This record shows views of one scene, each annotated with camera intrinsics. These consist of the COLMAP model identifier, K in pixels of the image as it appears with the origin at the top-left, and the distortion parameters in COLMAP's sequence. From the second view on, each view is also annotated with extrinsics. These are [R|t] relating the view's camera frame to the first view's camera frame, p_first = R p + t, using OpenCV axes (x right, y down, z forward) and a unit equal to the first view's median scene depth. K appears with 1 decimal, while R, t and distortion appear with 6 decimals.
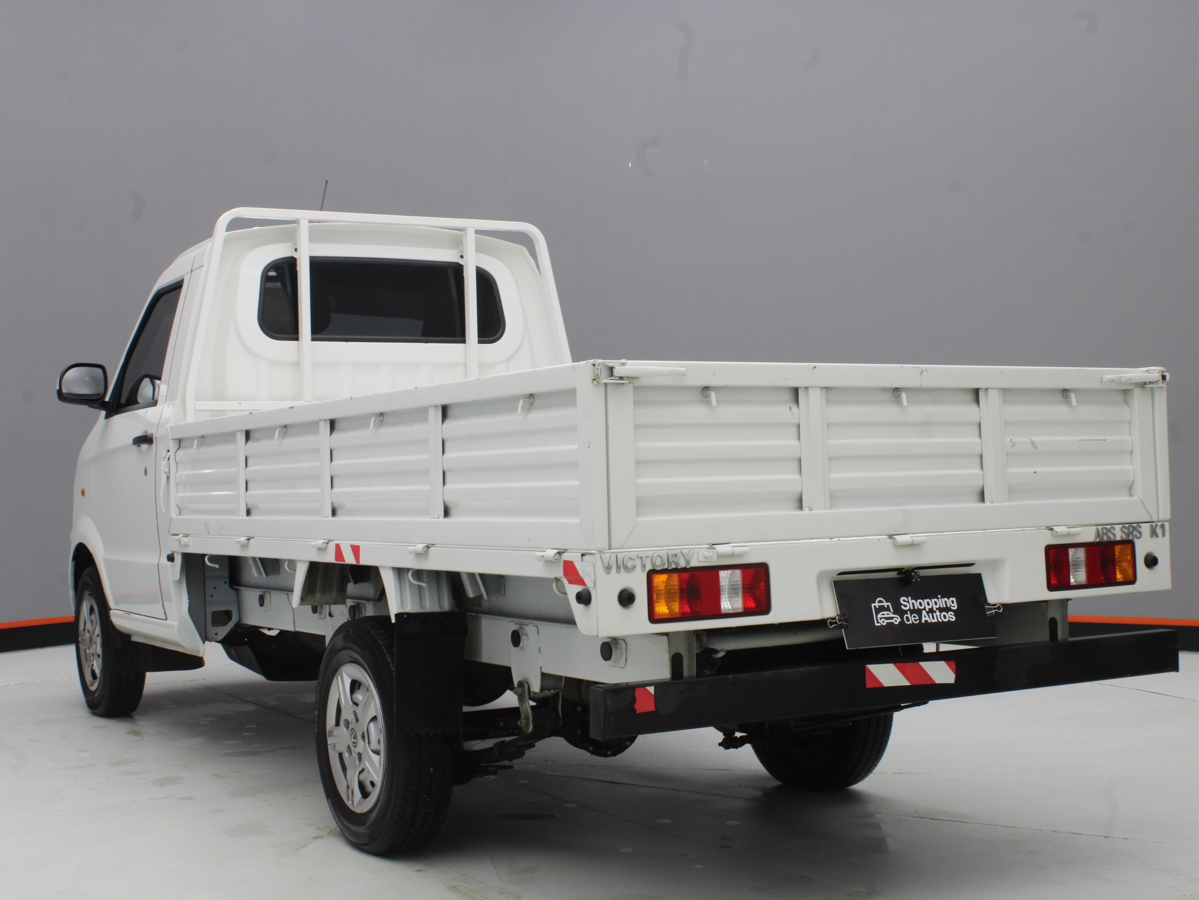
lens RADIAL K [[1646.8, 0, 599.5], [0, 1646.8, 450.0], [0, 0, 1]] dist [-0.029106, 0.020434]
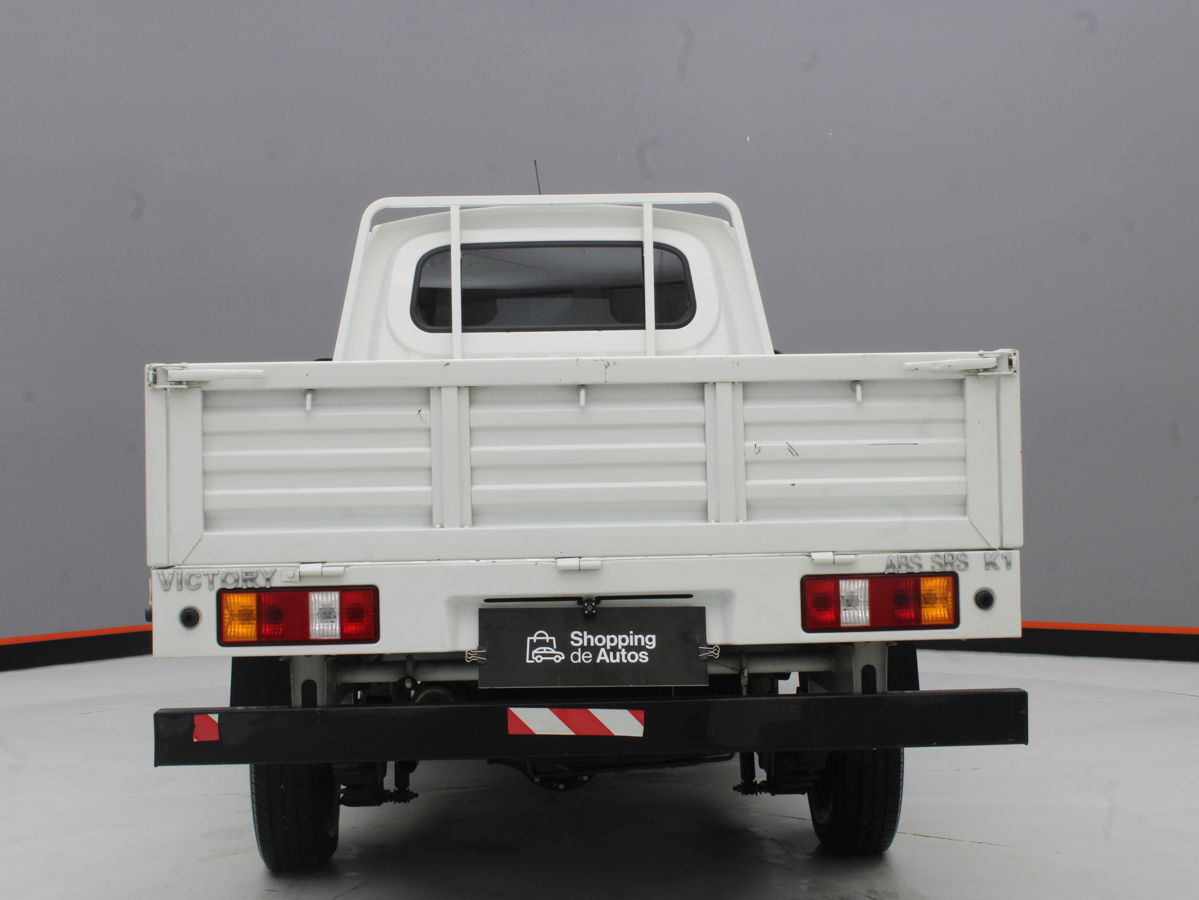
lens RADIAL K [[1780.6, 0, 599.5], [0, 1780.6, 450.0], [0, 0, 1]] dist [-0.029238, 0.001993]
pose [[0.888634, 0.002079, -0.458613, 0.609813], [0.002878, 0.999945, 0.010111, -0.013252], [0.458608, -0.010305, 0.888579, 0.187097]]
